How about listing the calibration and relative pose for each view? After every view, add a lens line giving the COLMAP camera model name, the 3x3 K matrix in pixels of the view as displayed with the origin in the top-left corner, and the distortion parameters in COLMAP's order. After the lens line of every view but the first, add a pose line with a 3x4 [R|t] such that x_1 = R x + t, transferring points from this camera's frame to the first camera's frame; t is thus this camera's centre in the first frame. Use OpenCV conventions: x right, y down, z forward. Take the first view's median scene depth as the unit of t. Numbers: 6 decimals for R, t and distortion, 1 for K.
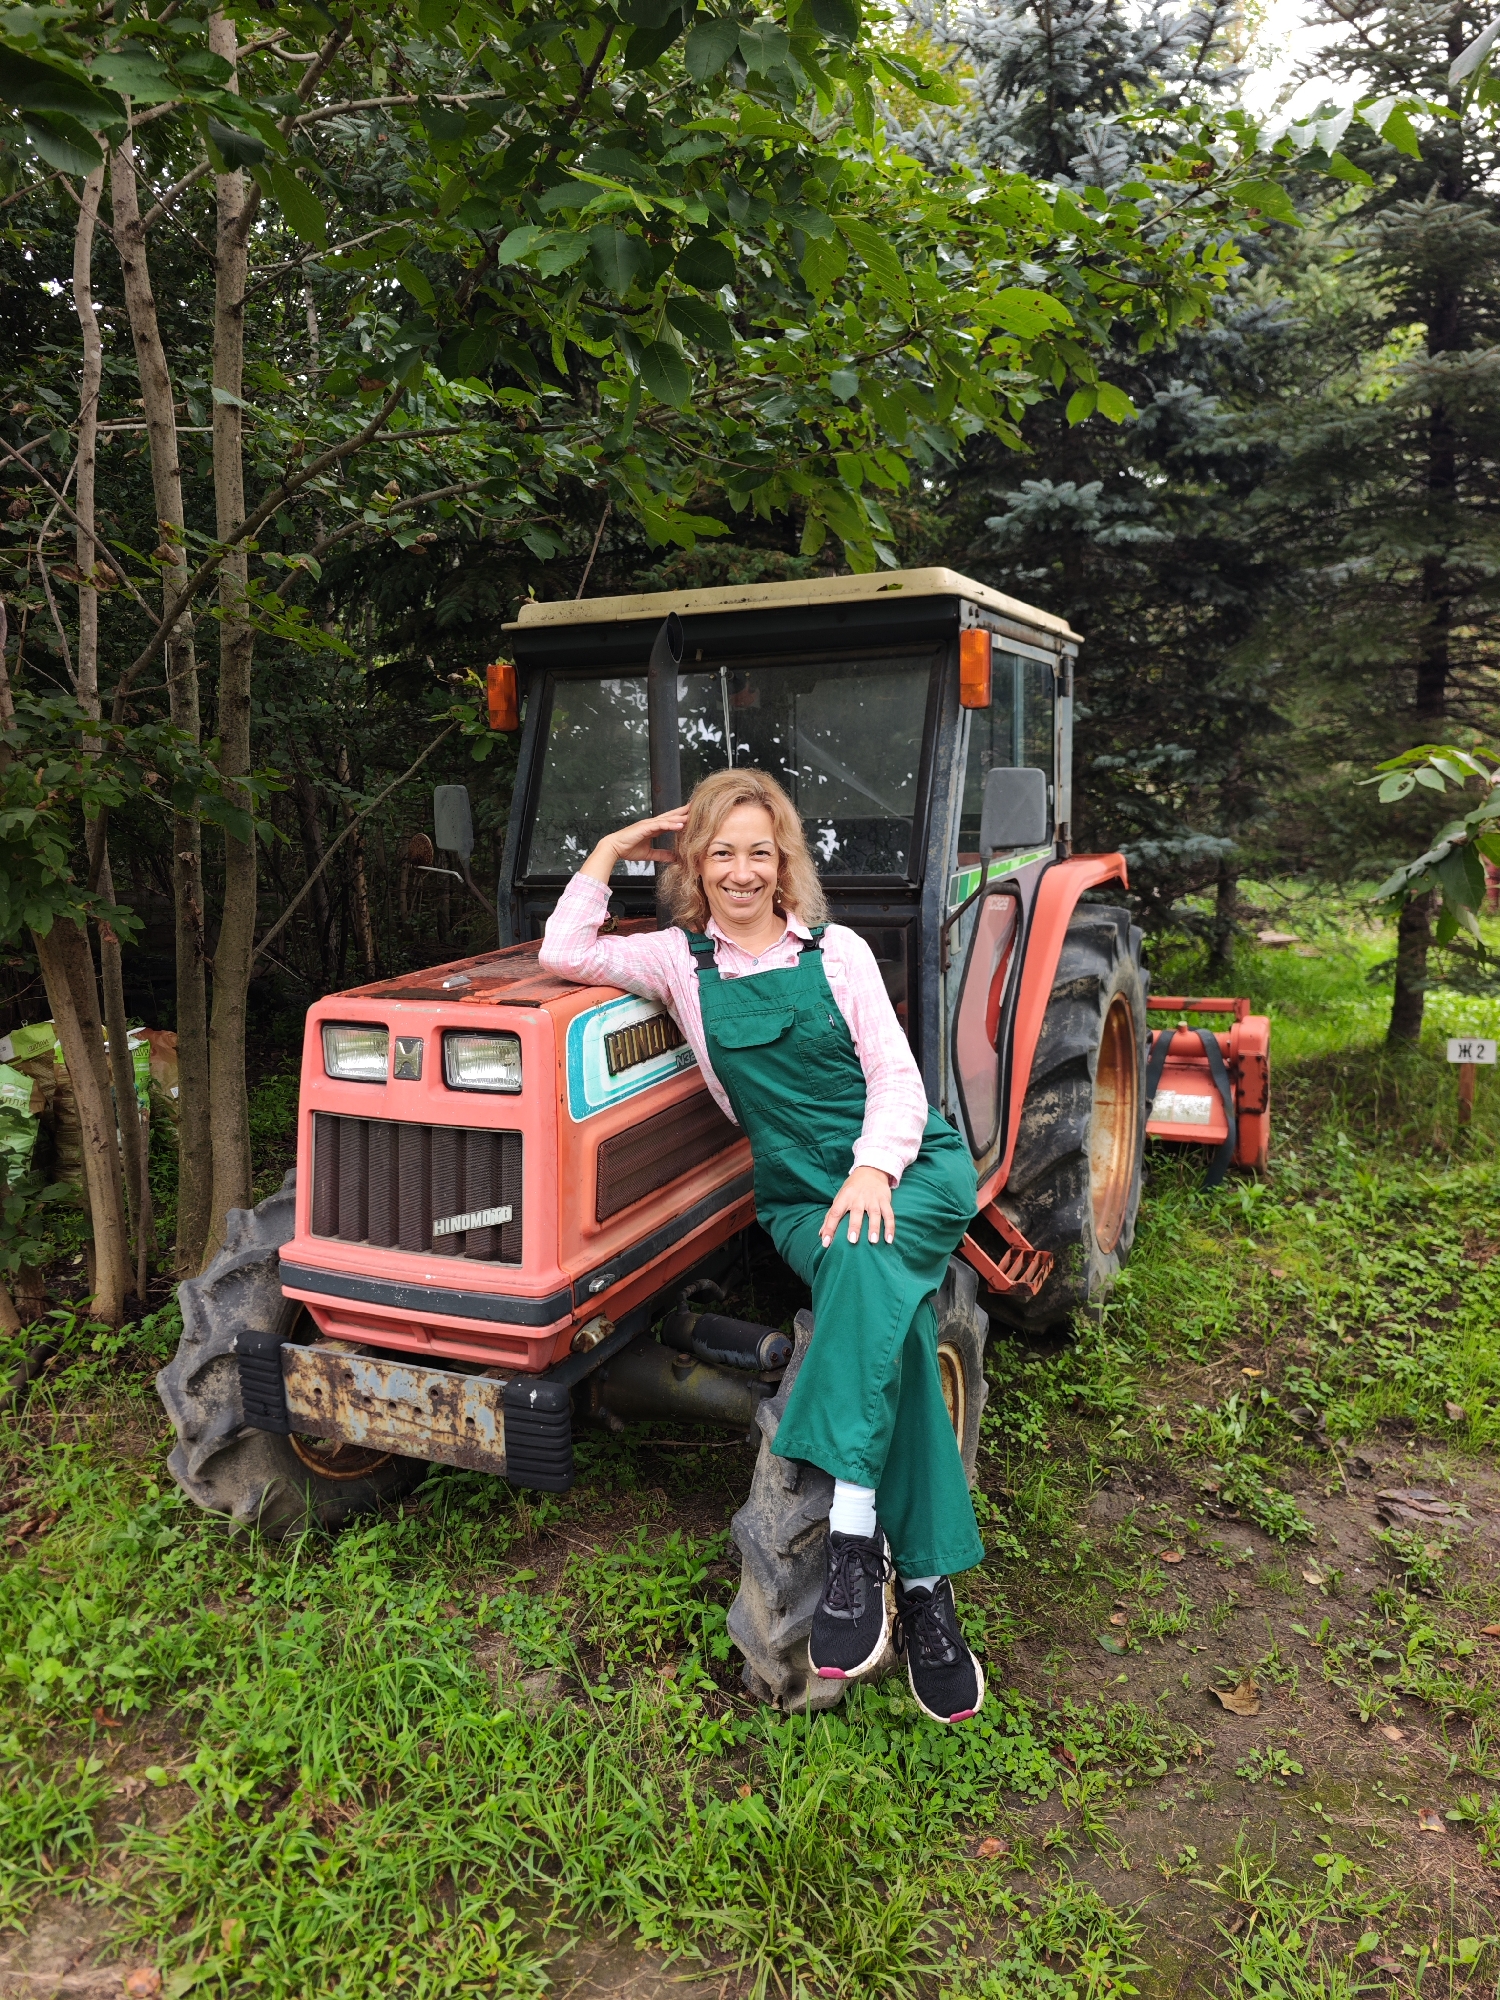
lens RADIAL K [[1391.8, 0, 749.3], [0, 1391.8, 1044.3], [0, 0, 1]] dist [0.030455, -0.041875]
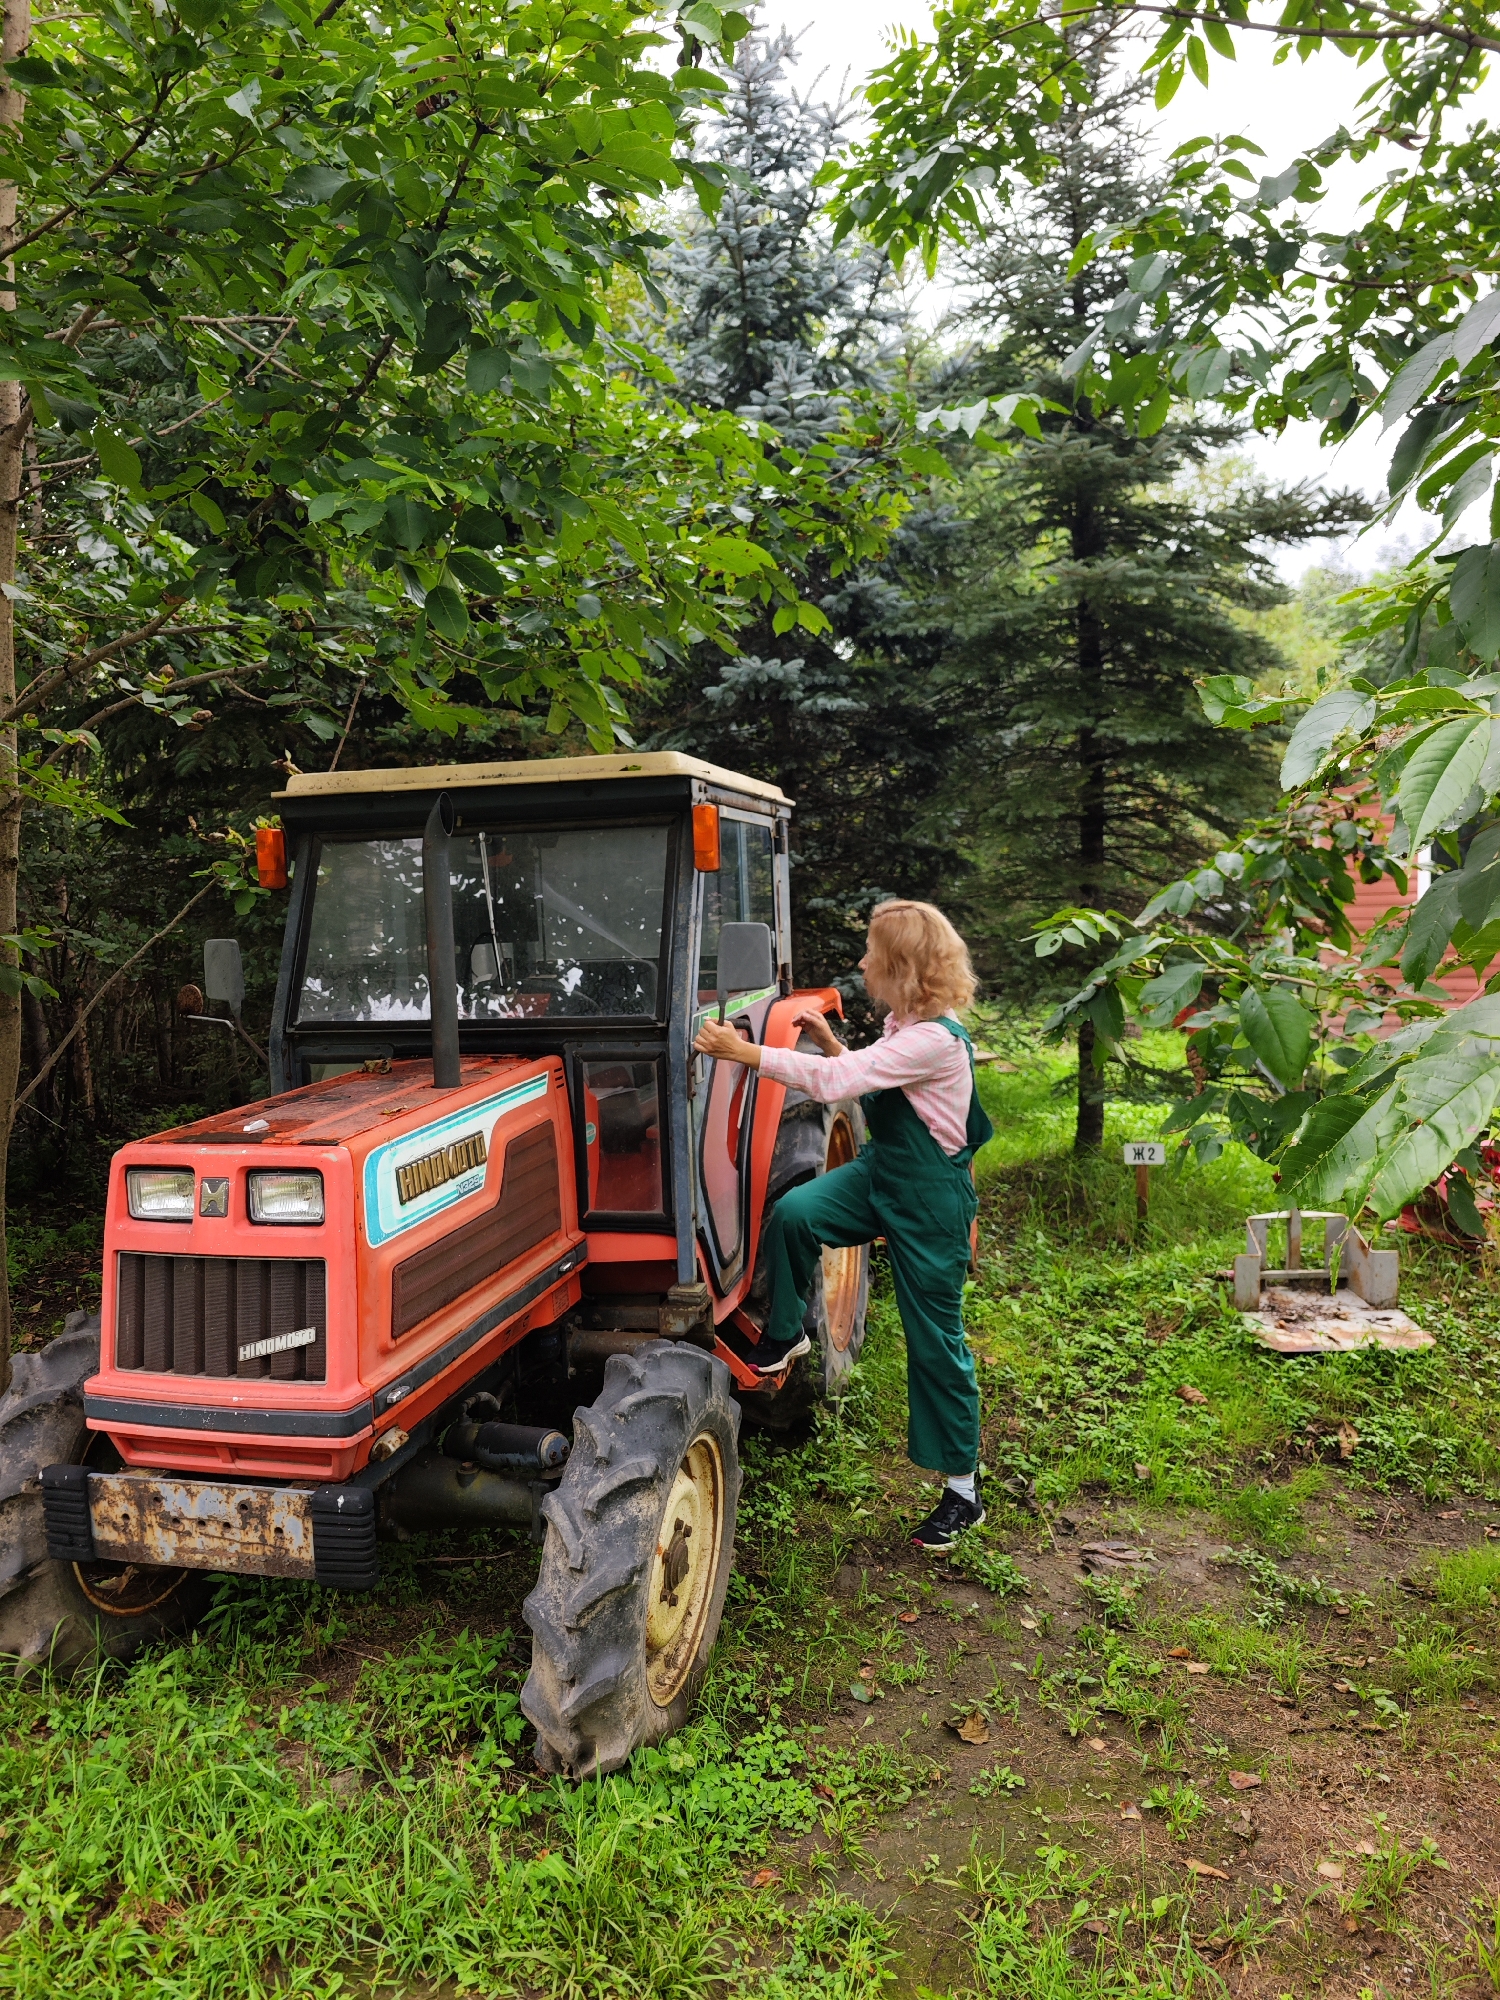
lens RADIAL K [[1391.8, 0, 749.3], [0, 1391.8, 1044.3], [0, 0, 1]] dist [0.030455, -0.041875]
pose [[0.980825, -0.023885, 0.193424, -0.034260], [0.041252, 0.995418, -0.086266, 0.002006], [-0.190477, 0.092591, 0.977315, -0.133416]]
